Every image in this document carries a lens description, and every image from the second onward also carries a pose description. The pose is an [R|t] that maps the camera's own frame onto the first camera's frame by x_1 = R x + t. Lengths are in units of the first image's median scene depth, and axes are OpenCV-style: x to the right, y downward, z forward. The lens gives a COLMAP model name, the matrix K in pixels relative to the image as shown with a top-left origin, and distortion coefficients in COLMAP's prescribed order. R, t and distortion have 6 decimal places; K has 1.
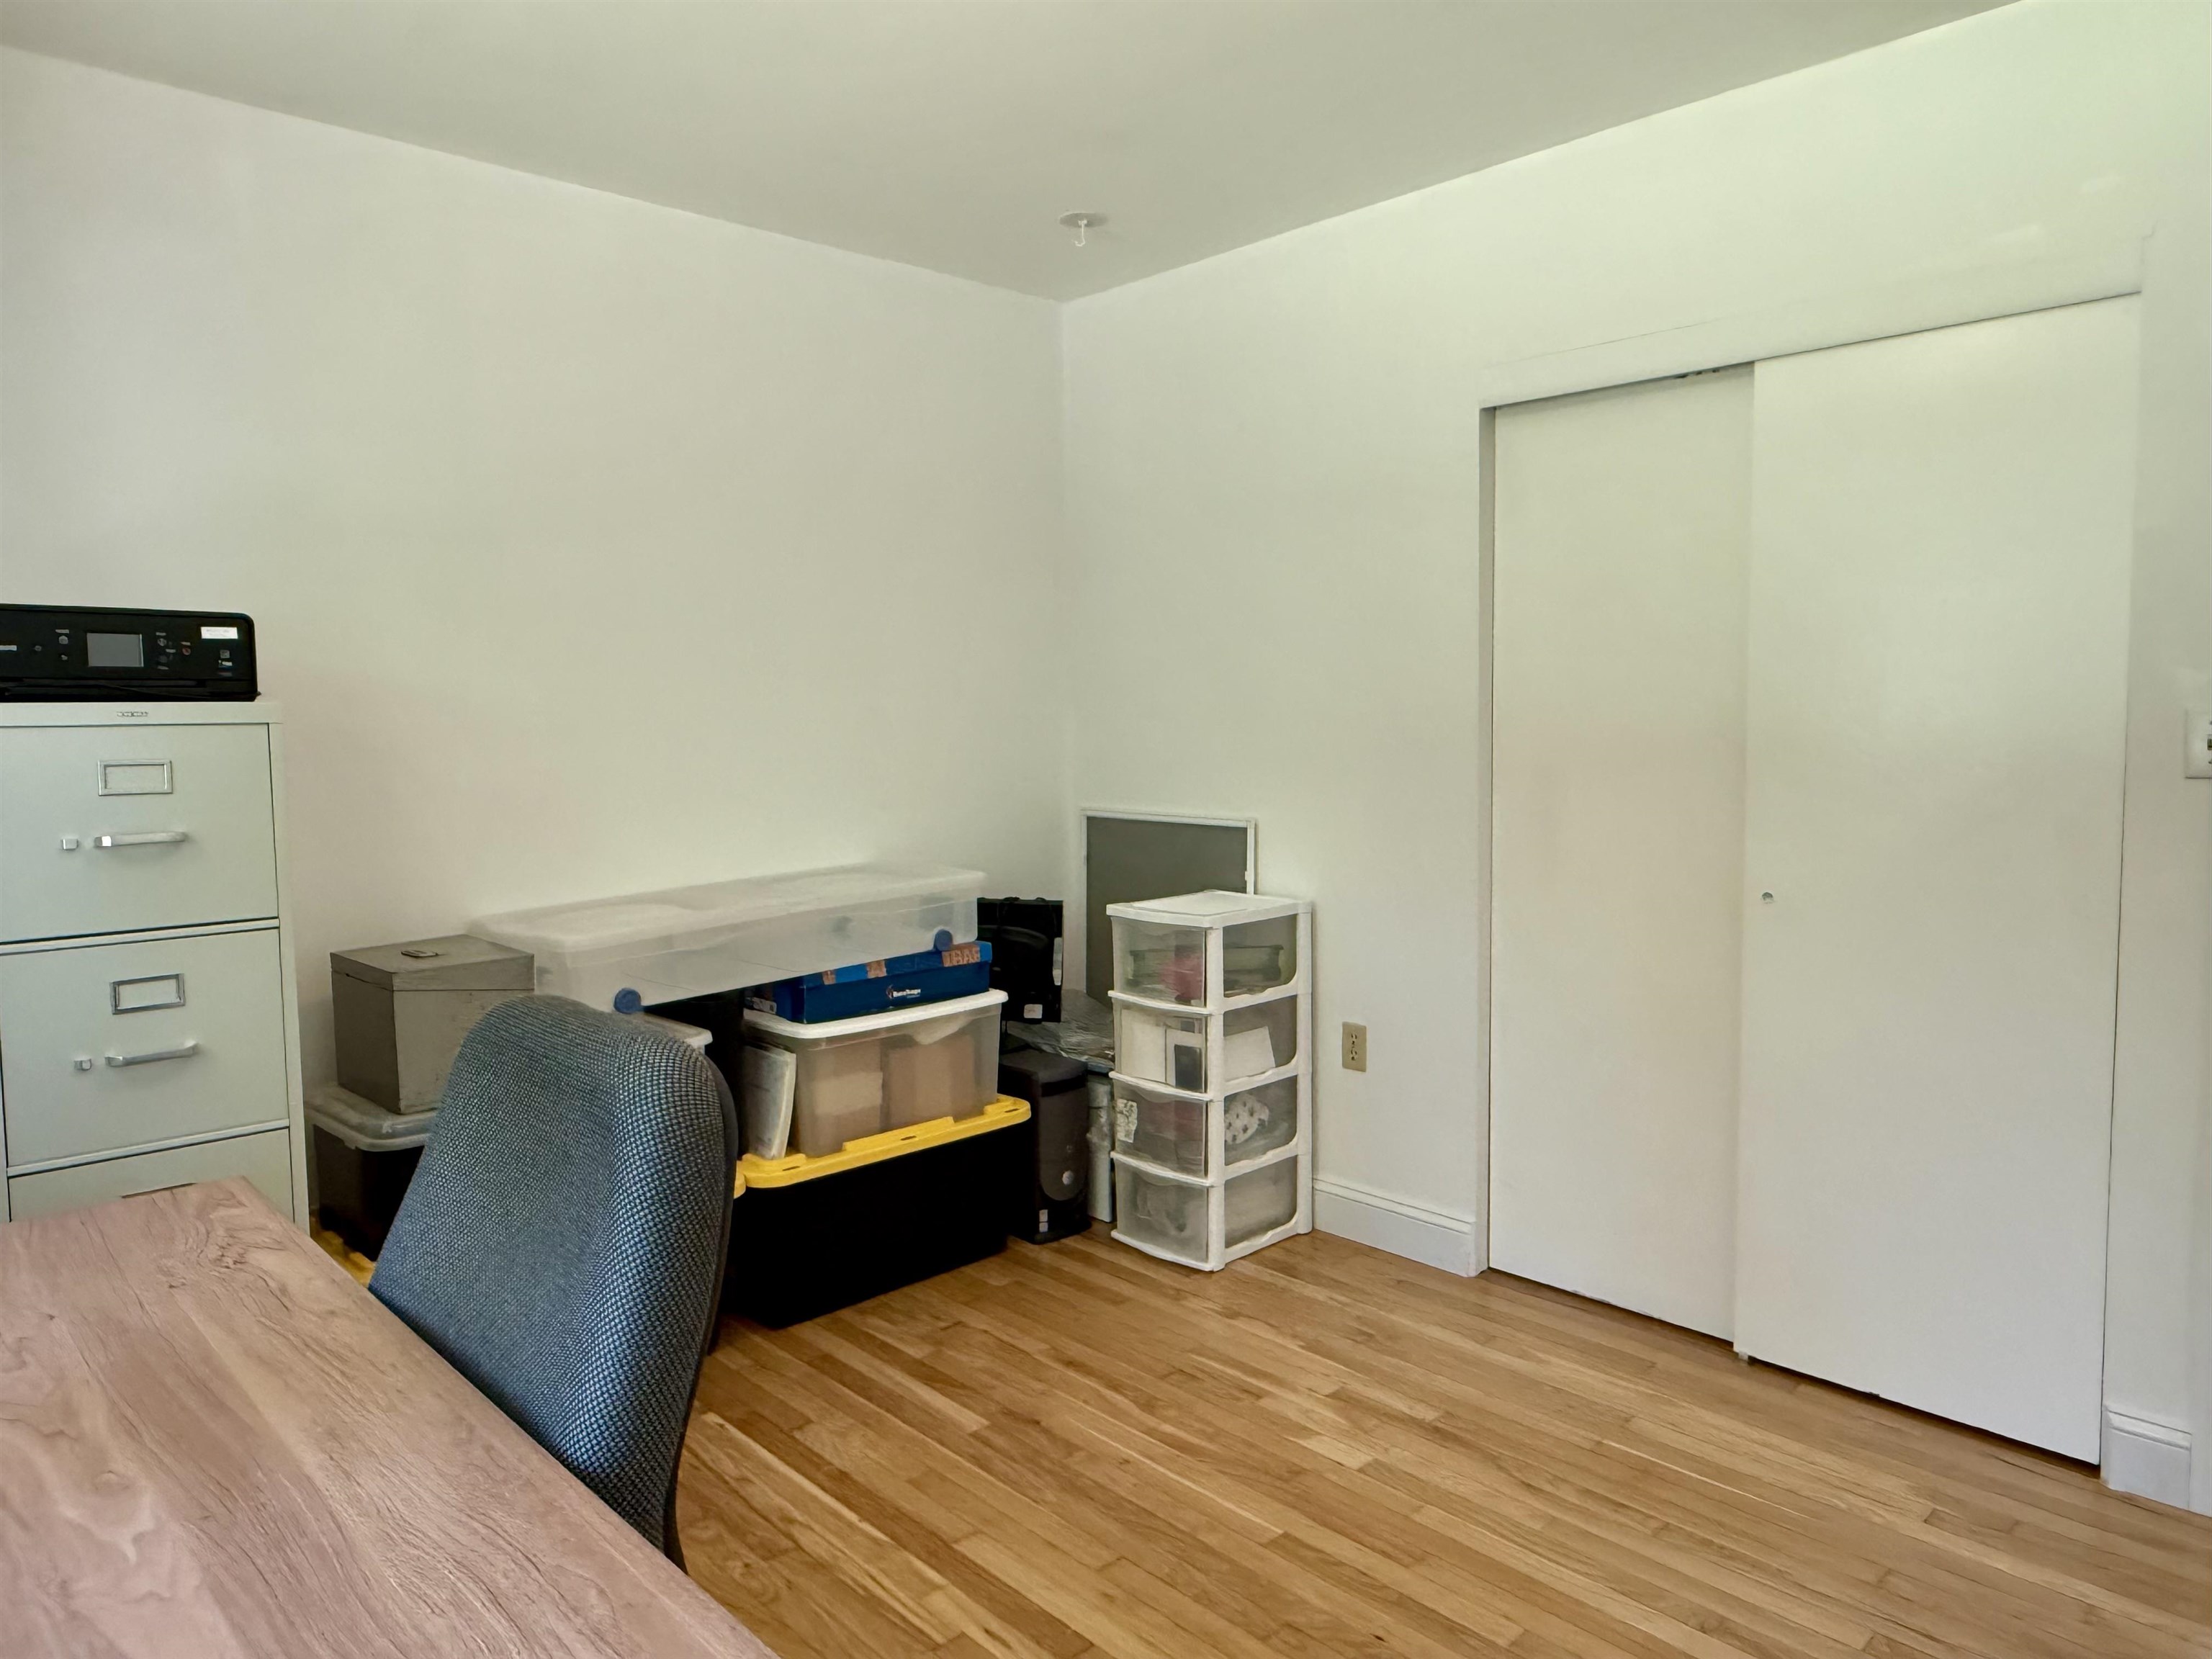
lens RADIAL K [[1480.9, 0, 1114.8], [0, 1480.9, 839.4], [0, 0, 1]] dist [-0.001147, -0.000053]
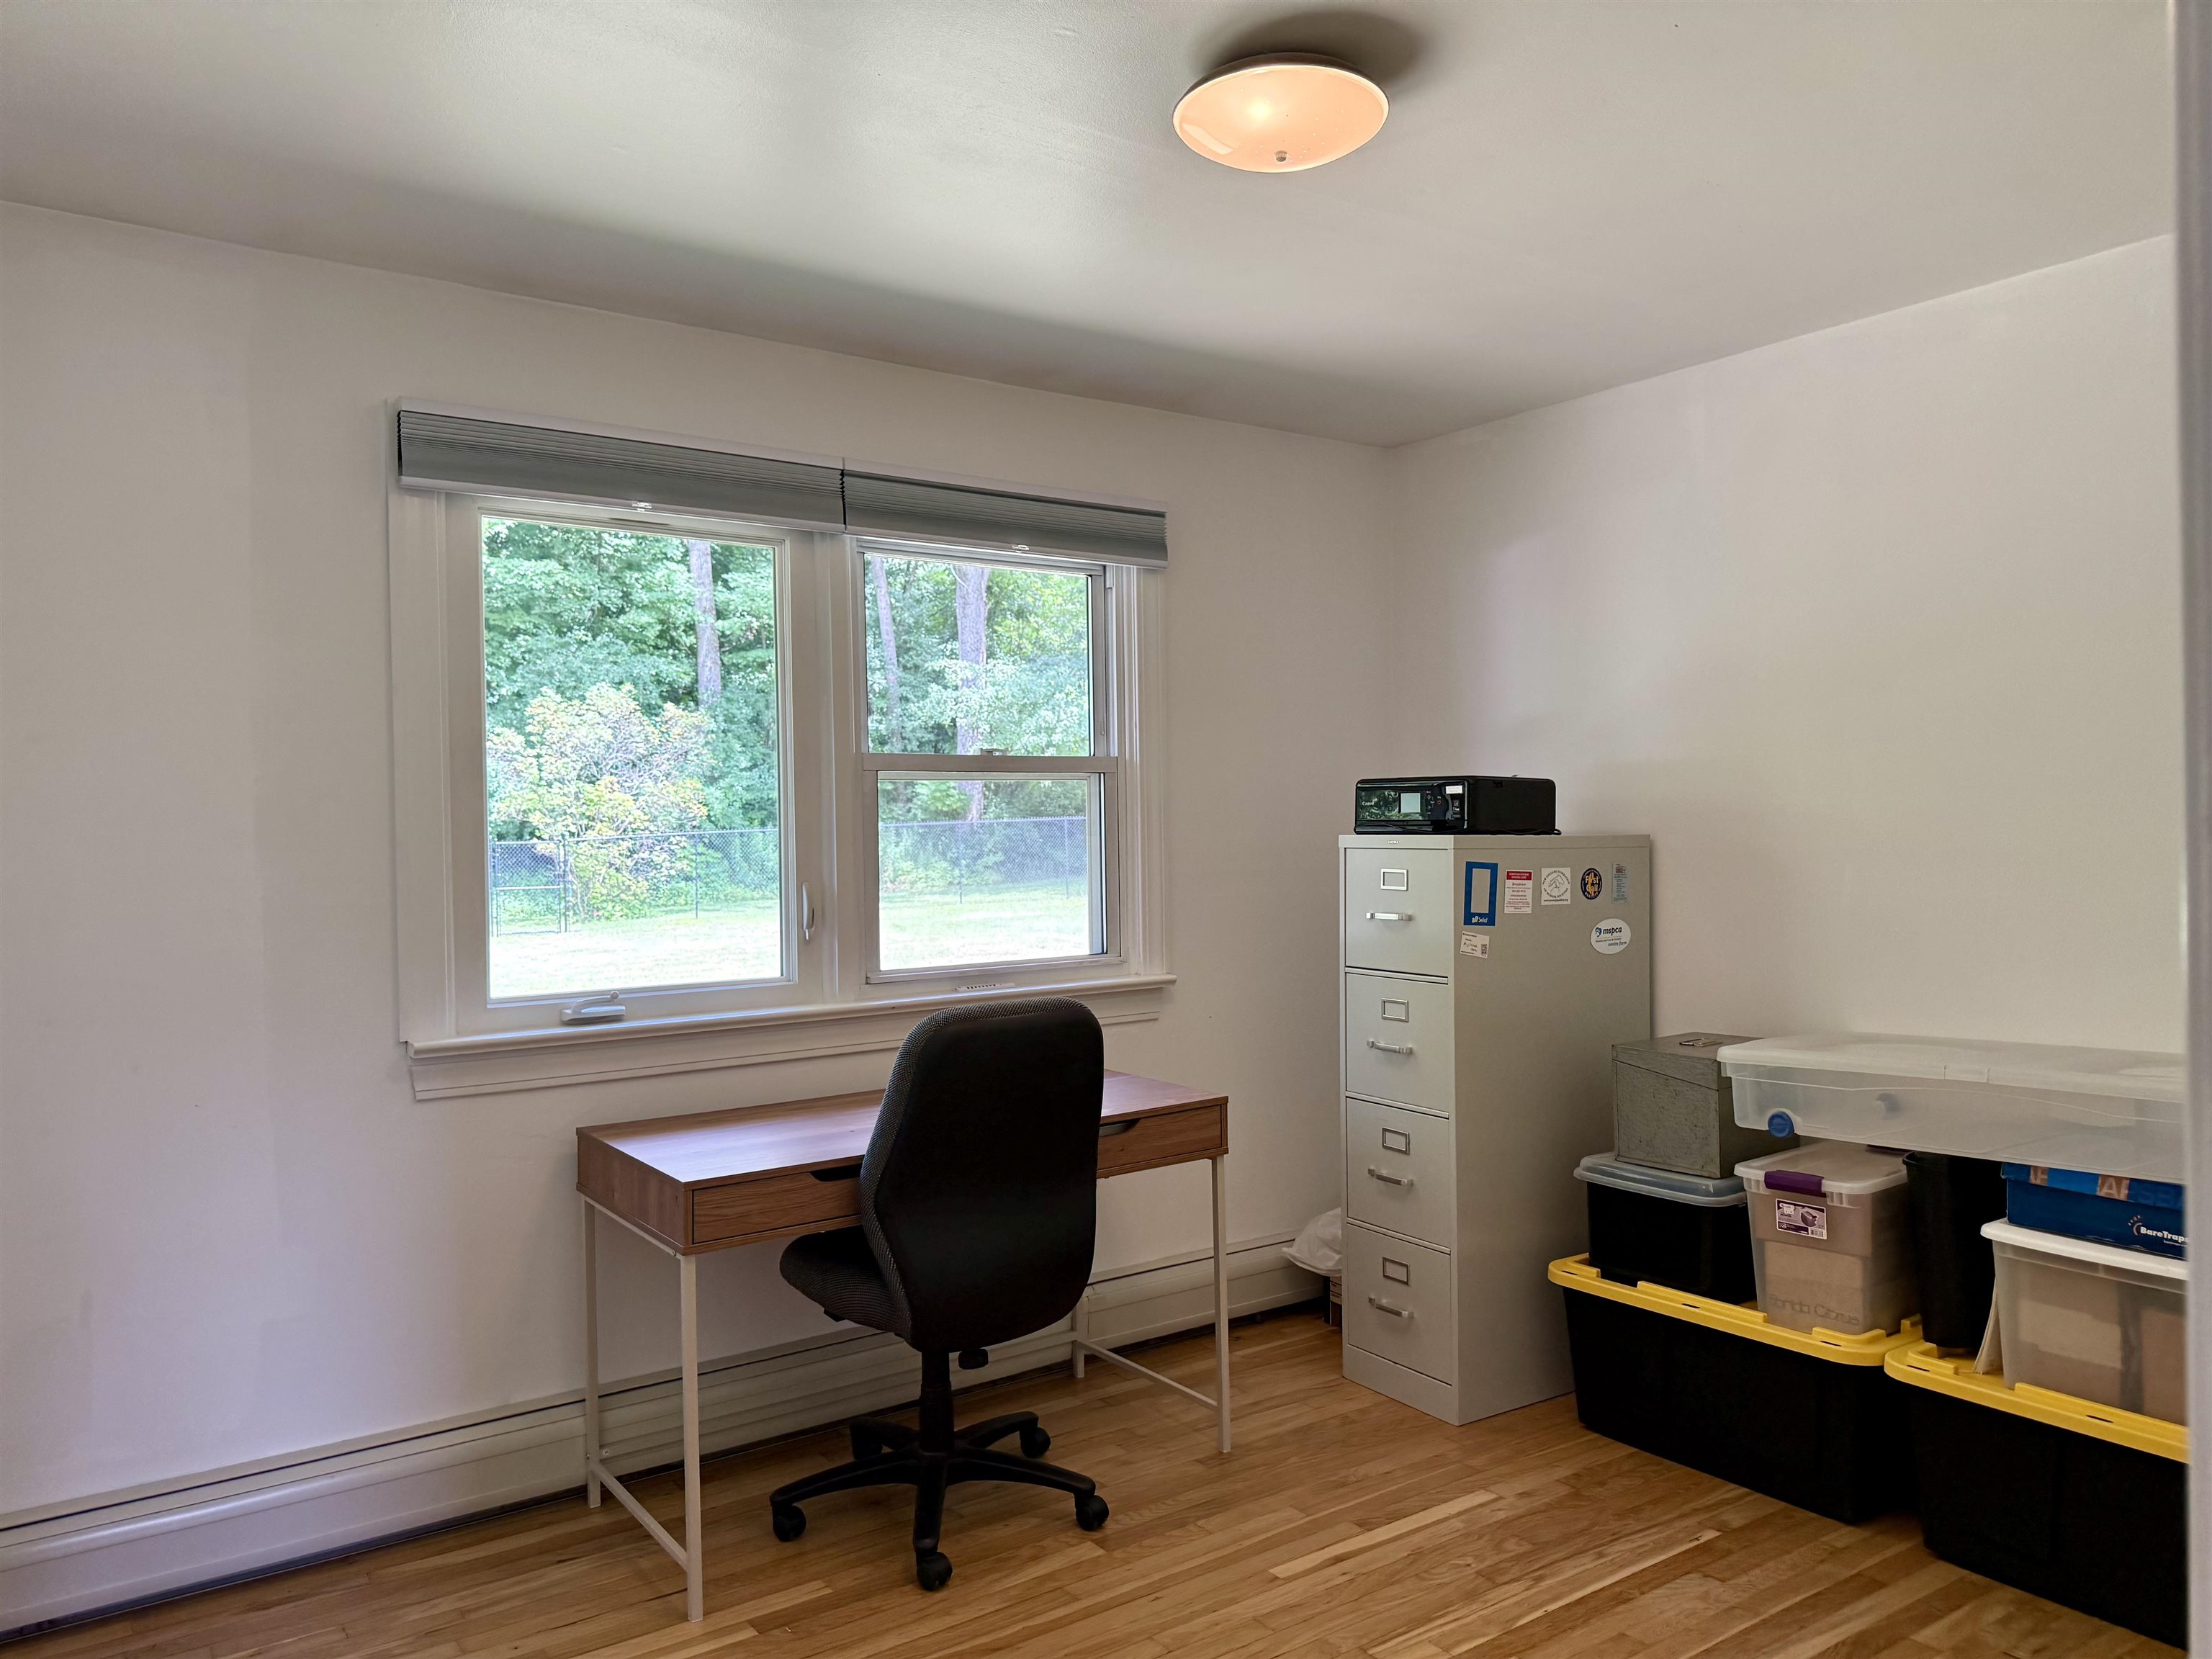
lens RADIAL K [[1700.6, 0, 1117.4], [0, 1700.6, 818.1], [0, 0, 1]] dist [0.121739, -0.028925]
pose [[-0.144147, 0.029594, -0.989114, 0.882049], [-0.066194, 0.997026, 0.039477, -0.113846], [0.987340, 0.071164, -0.141759, 0.657880]]
